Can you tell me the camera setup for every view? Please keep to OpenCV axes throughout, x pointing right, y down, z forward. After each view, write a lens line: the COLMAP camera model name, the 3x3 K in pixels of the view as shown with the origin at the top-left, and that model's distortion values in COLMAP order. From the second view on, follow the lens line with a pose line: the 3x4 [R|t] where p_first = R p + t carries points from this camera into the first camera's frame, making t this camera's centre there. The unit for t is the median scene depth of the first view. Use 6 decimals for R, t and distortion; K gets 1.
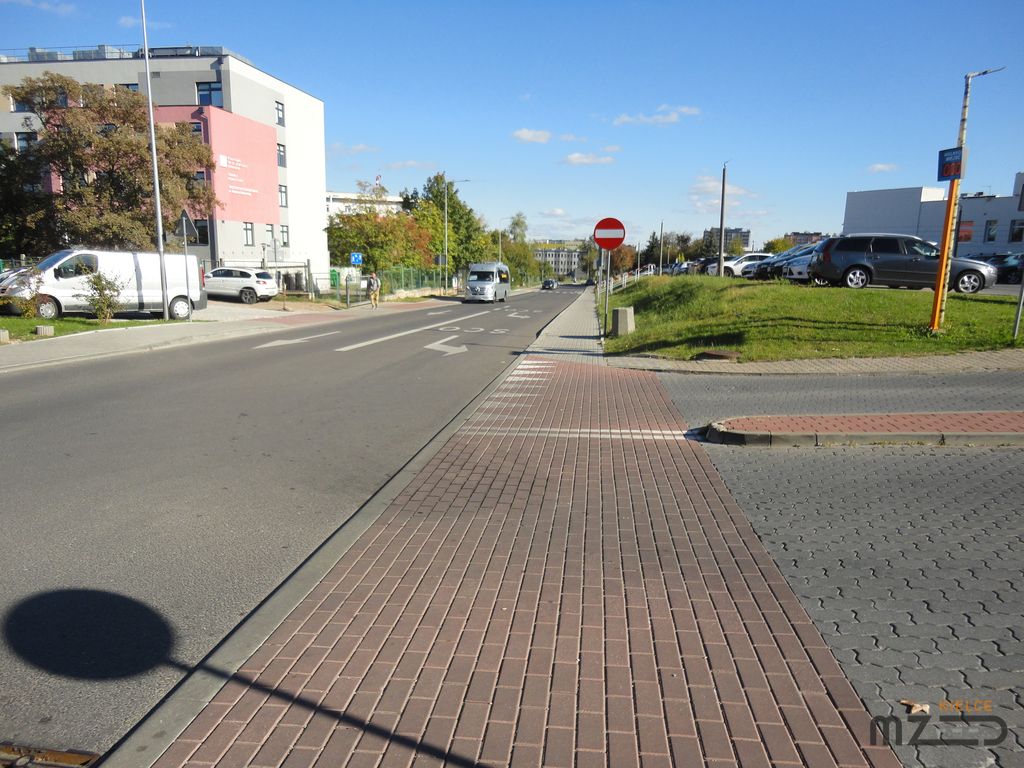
lens RADIAL K [[694.8, 0, 512.4], [0, 694.8, 382.6], [0, 0, 1]] dist [0.001671, 0.002925]
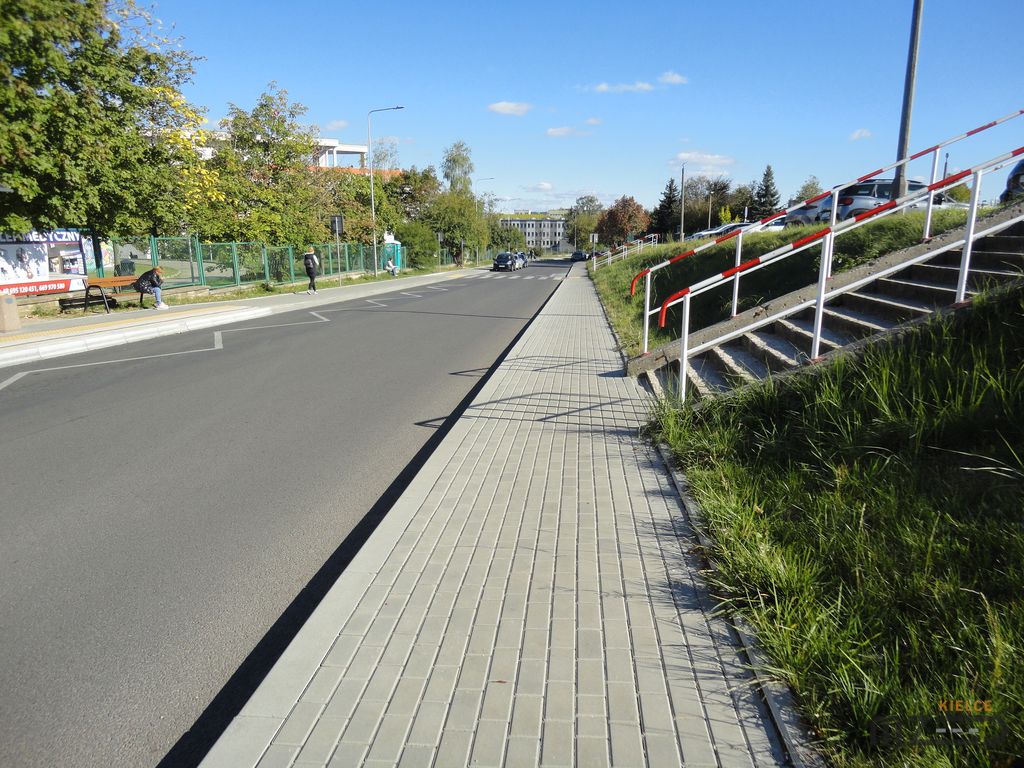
lens RADIAL K [[694.8, 0, 507.9], [0, 694.8, 386.8], [0, 0, 1]] dist [0.001671, 0.002925]
pose [[0.999681, -0.023905, 0.008100, 0.035914], [0.023567, 0.998943, 0.039459, -0.047846], [-0.009034, -0.039256, 0.999188, 0.333123]]
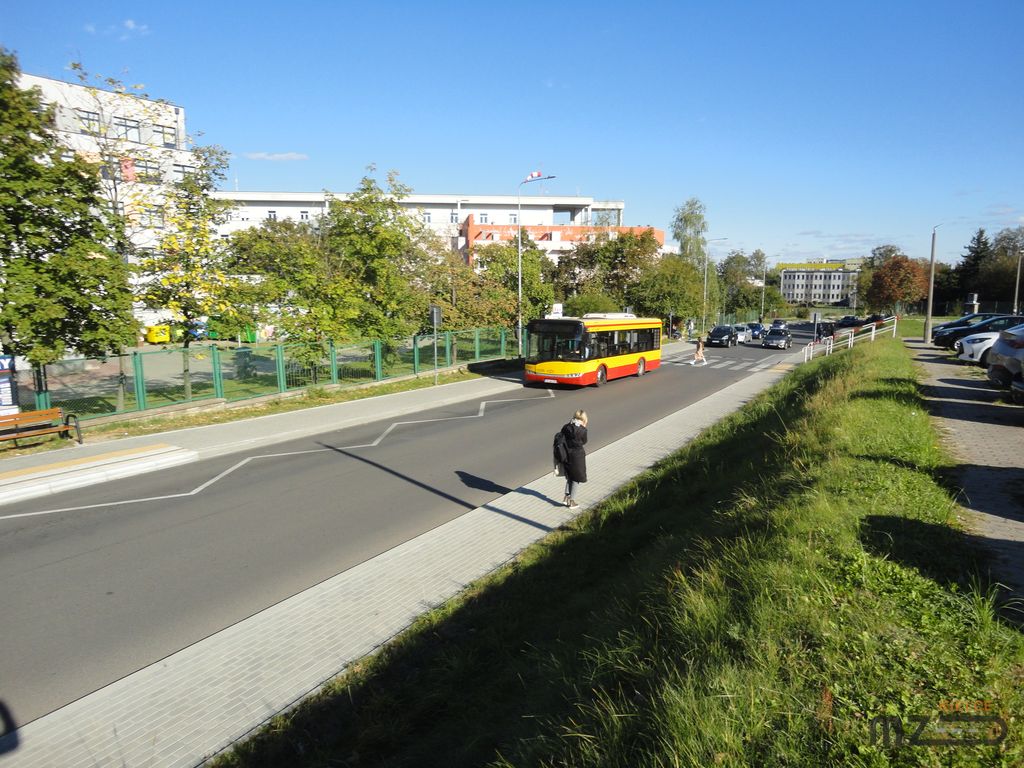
lens RADIAL K [[694.8, 0, 513.8], [0, 694.8, 385.0], [0, 0, 1]] dist [0.001671, 0.002925]
pose [[0.928131, 0.038186, -0.370290, 0.073795], [-0.050252, 0.998472, -0.022990, -0.067606], [0.368846, 0.039945, 0.928632, 0.380490]]
